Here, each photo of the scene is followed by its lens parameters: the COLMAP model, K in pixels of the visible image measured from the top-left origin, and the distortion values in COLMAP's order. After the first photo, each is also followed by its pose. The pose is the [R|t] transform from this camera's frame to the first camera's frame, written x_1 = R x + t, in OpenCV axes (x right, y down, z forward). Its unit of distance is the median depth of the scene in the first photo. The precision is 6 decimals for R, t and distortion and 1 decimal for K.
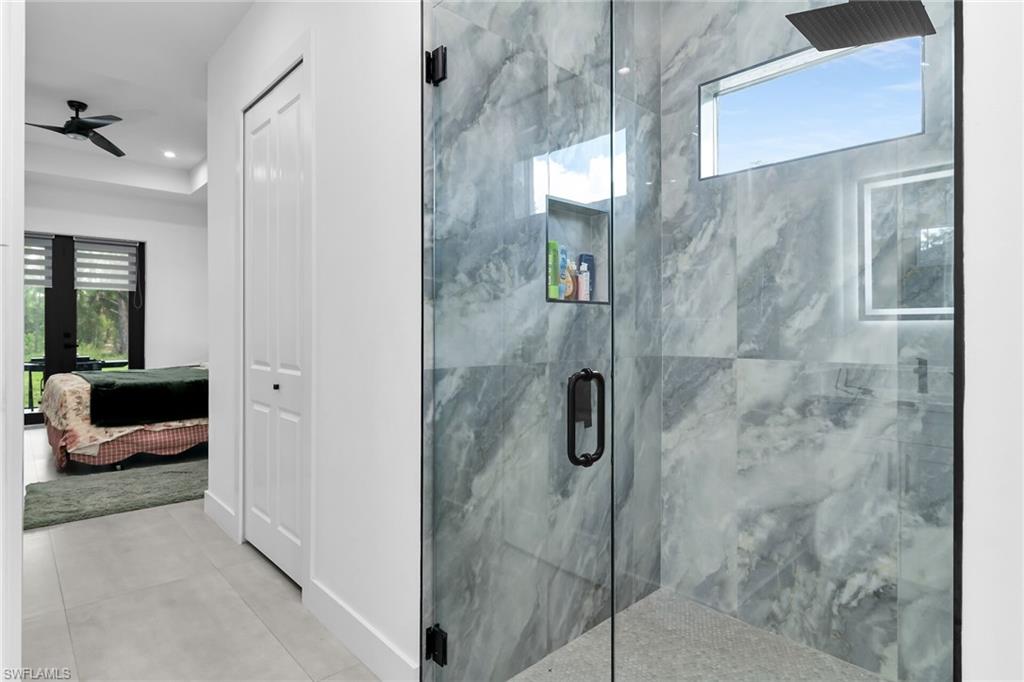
lens RADIAL K [[543.6, 0, 508.2], [0, 543.6, 331.5], [0, 0, 1]] dist [0.002727, -0.000180]
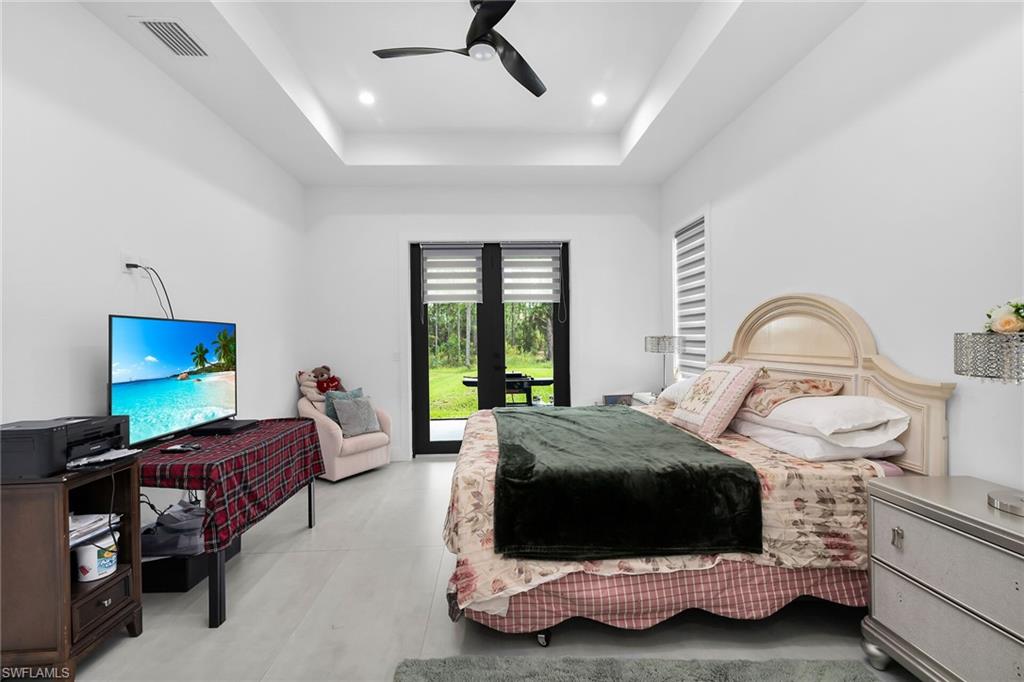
lens RADIAL K [[543.6, 0, 508.2], [0, 543.6, 331.5], [0, 0, 1]] dist [0.002727, -0.000180]
pose [[0.770068, -0.024239, -0.637501, -0.241475], [0.011951, 0.999651, -0.023572, -0.012037], [0.637850, 0.010533, 0.770089, 0.345584]]
